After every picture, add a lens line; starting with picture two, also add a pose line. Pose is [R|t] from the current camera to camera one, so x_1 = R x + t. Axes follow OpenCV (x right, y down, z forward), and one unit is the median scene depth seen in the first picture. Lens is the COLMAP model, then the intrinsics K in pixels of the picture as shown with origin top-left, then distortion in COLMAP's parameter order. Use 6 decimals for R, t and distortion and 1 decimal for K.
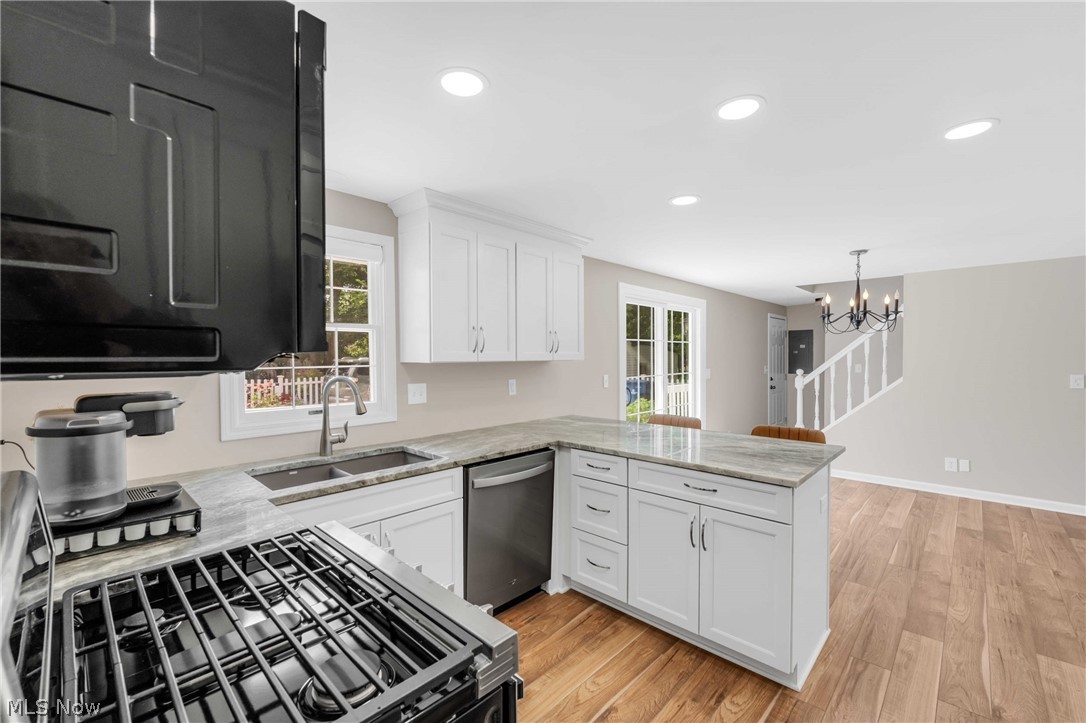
lens RADIAL K [[448.8, 0, 543.0], [0, 448.8, 361.5], [0, 0, 1]] dist [-0.000137, -0.000199]
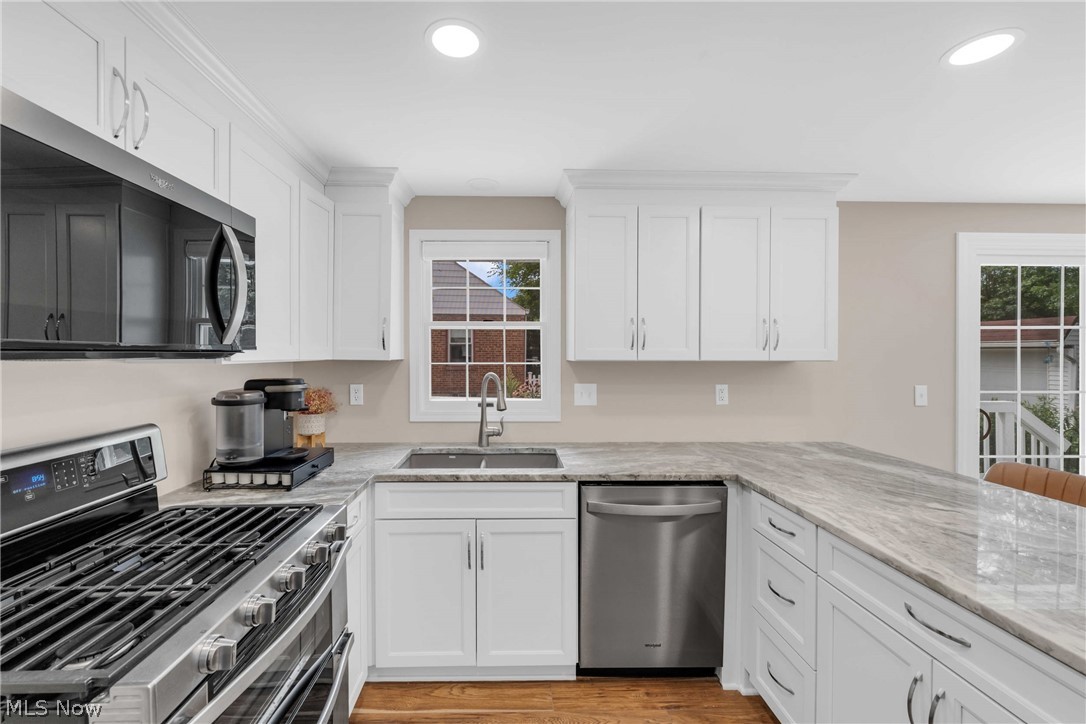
lens RADIAL K [[455.7, 0, 538.9], [0, 455.7, 355.4], [0, 0, 1]] dist [0.000243, -0.000110]
pose [[0.714294, 0.007322, -0.699808, 0.317746], [-0.013594, 0.999902, -0.003413, -0.003686], [0.699714, 0.011951, 0.714323, 0.275216]]
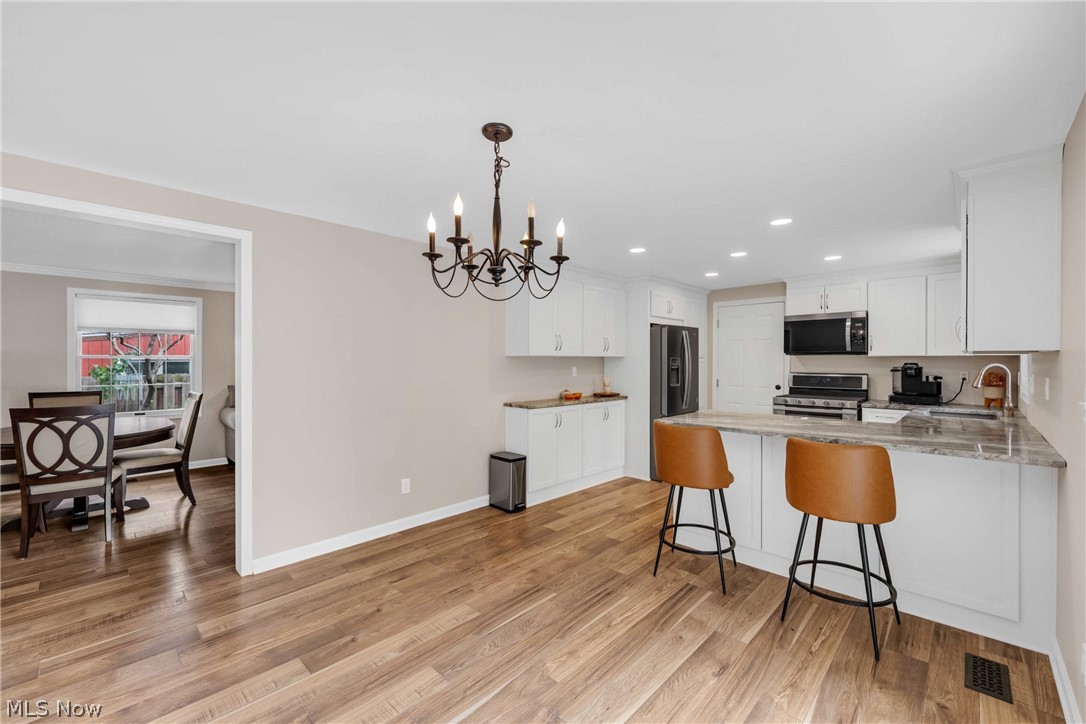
lens RADIAL K [[448.8, 0, 543.0], [0, 448.8, 362.0], [0, 0, 1]] dist [-0.000137, -0.000199]
pose [[-1.000000, -0.000072, 0.000927, 1.027405], [-0.000063, 0.999952, 0.009784, 0.004353], [-0.000928, 0.009784, -0.999952, 2.379465]]
